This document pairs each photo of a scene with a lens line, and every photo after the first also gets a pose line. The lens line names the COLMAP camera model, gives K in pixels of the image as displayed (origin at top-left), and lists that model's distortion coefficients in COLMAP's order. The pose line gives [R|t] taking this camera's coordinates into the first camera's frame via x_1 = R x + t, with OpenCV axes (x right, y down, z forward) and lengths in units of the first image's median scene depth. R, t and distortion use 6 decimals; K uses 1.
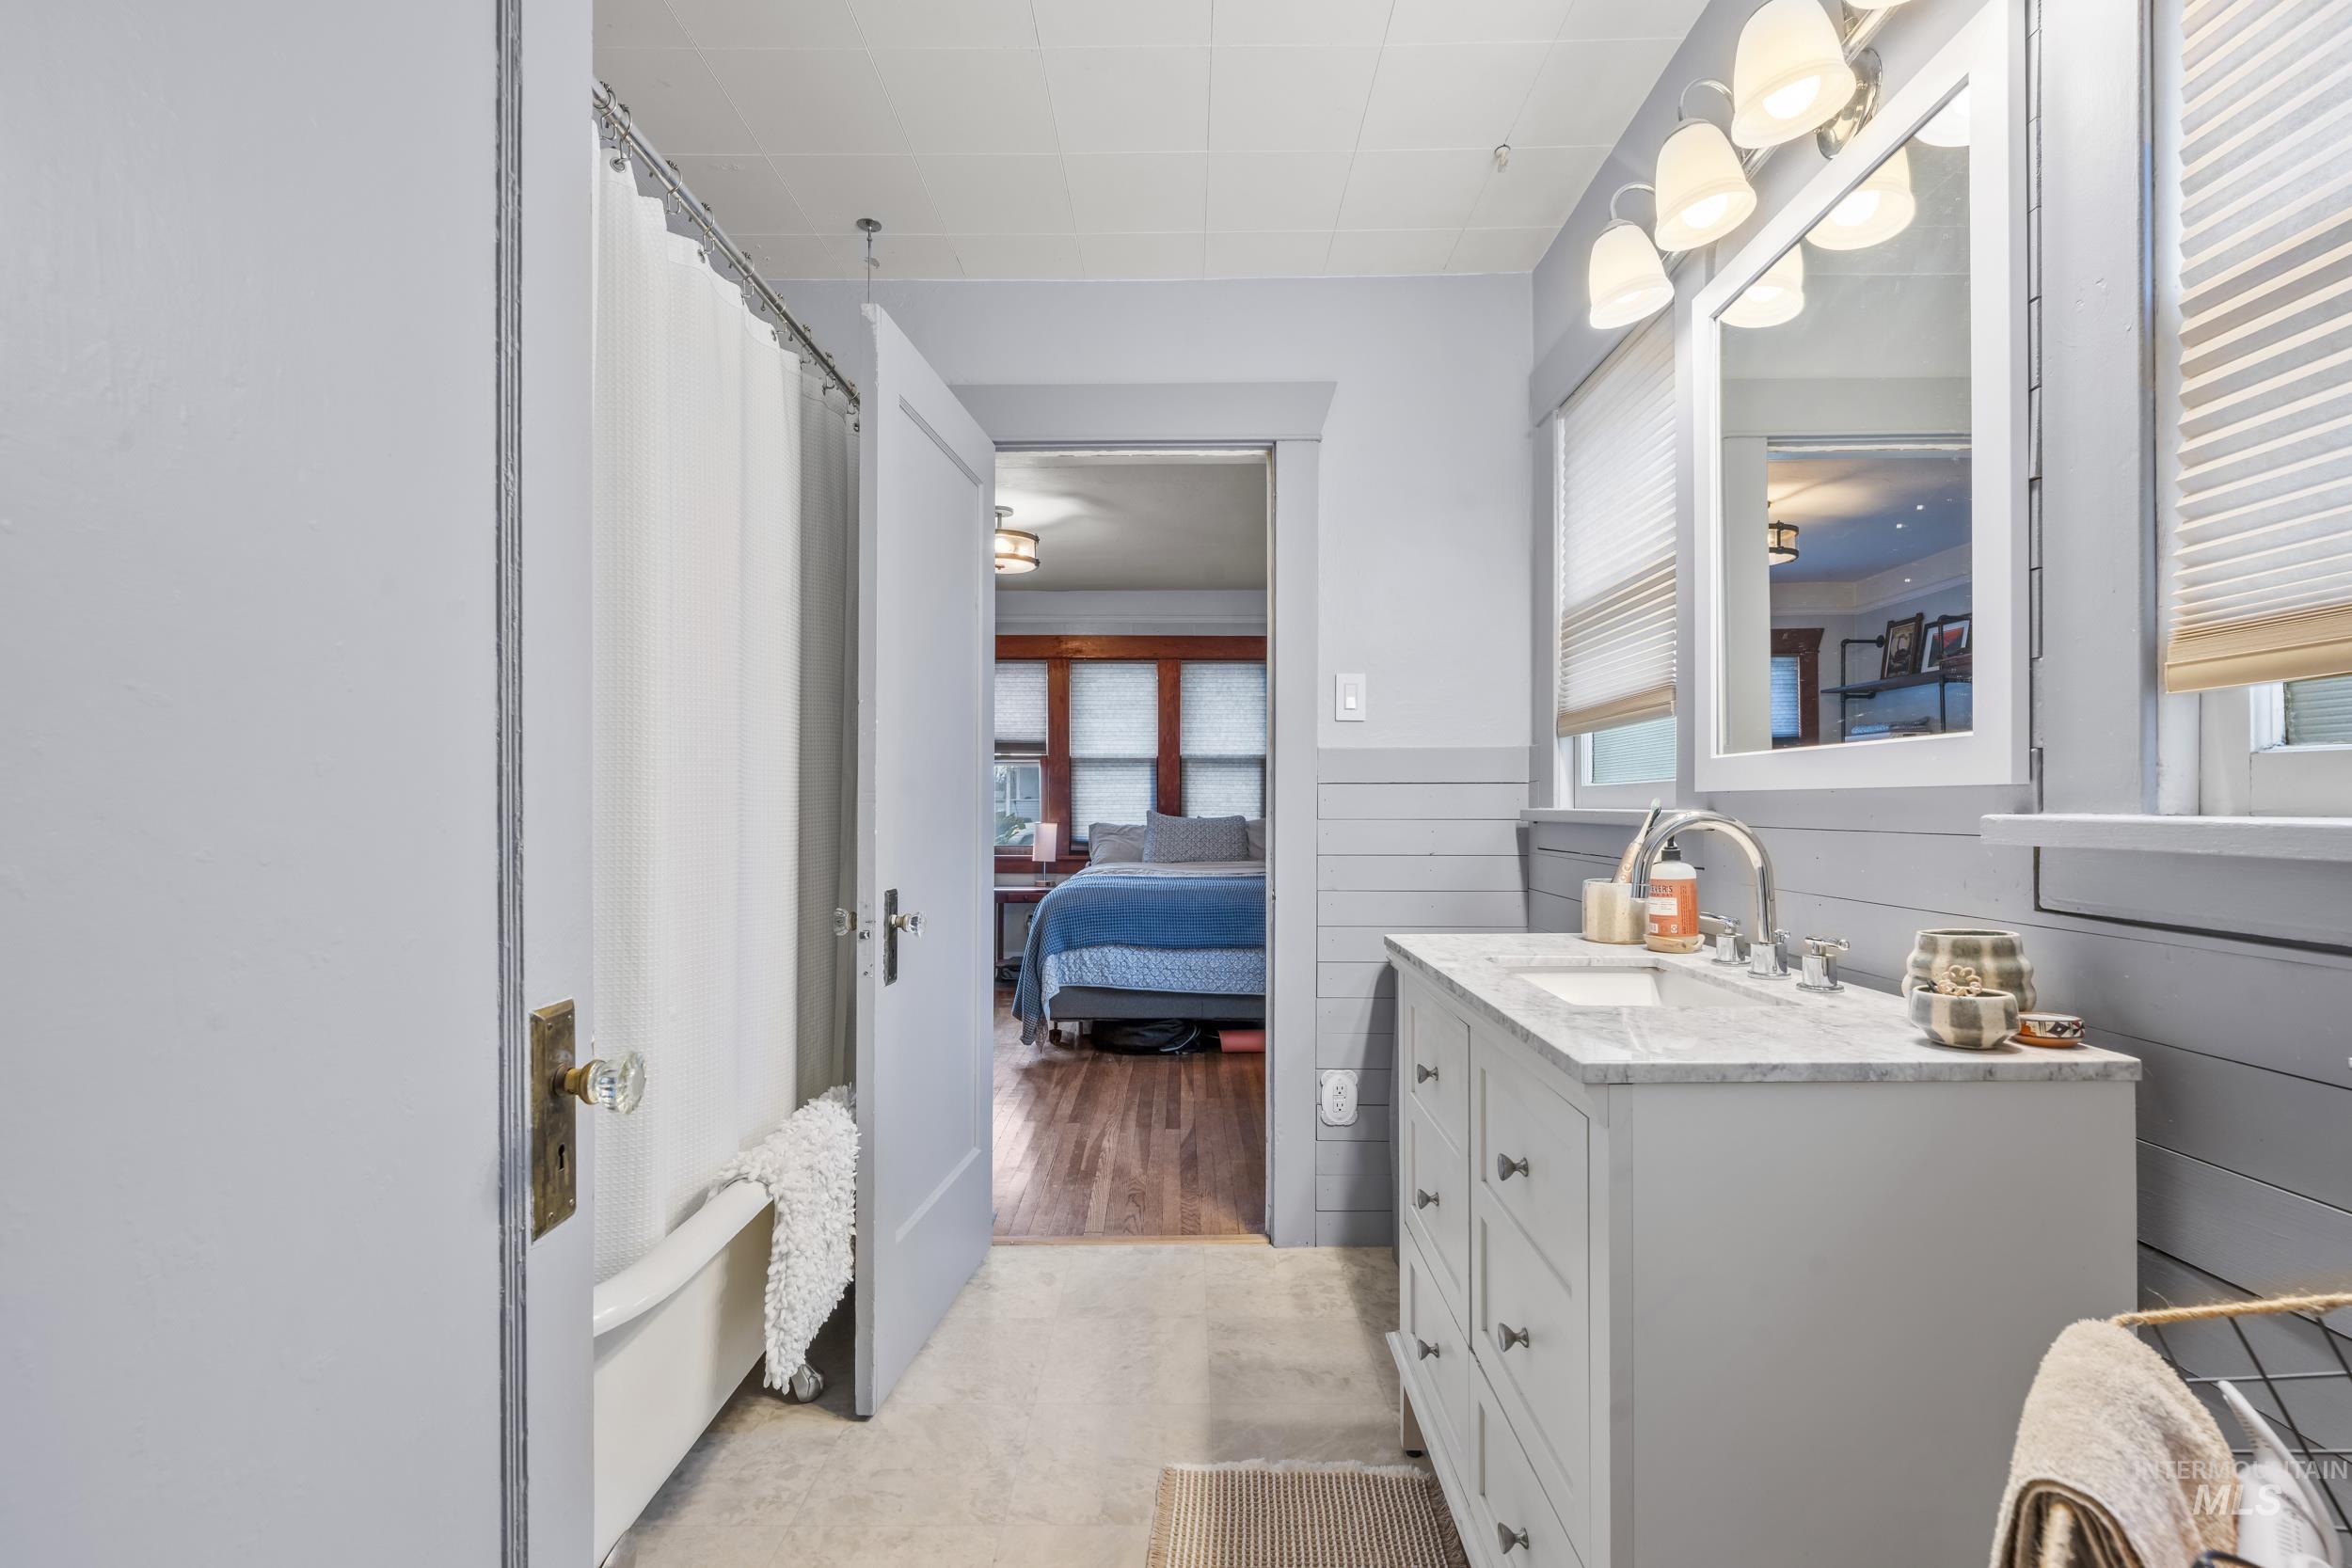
lens RADIAL K [[1053.2, 0, 1179.3], [0, 1053.2, 799.7], [0, 0, 1]] dist [-0.002204, 0.001151]
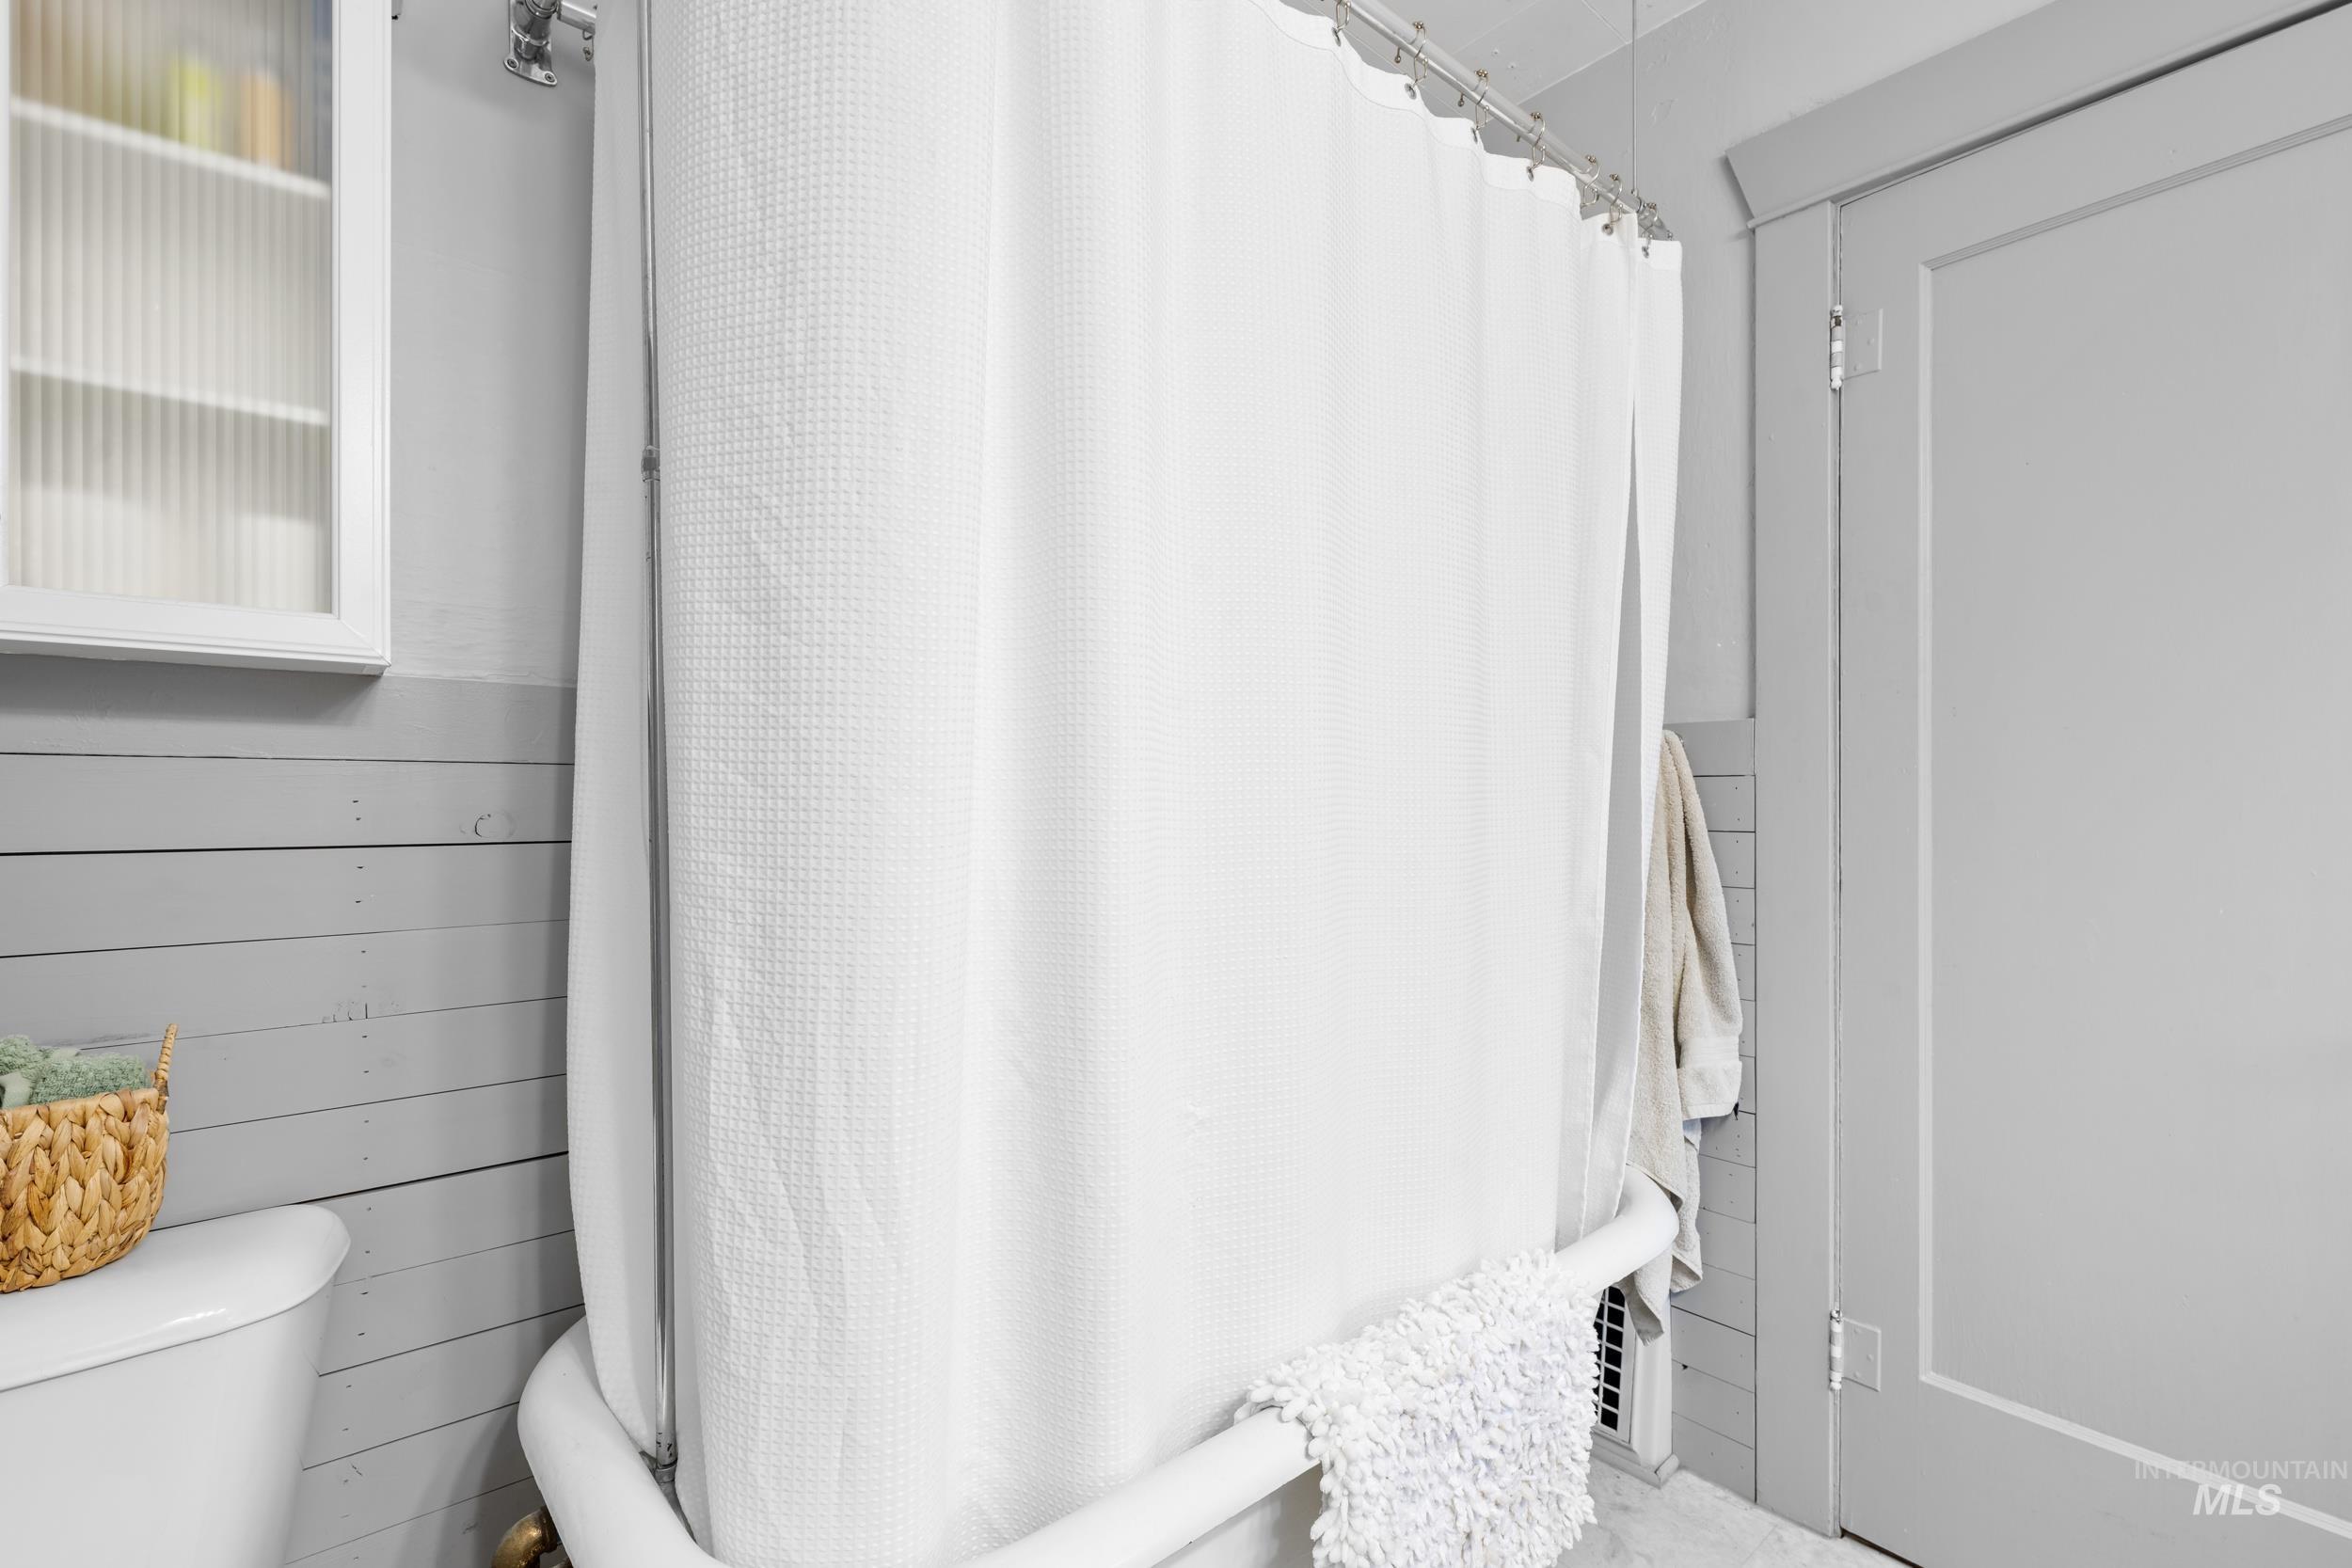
lens RADIAL K [[1053.2, 0, 1176.1], [0, 1053.2, 792.8], [0, 0, 1]] dist [-0.002204, 0.001151]
pose [[0.659496, -0.006886, -0.751677, 0.014437], [0.007106, 0.999970, -0.002927, -0.001928], [0.751675, -0.003411, 0.659525, 0.545643]]
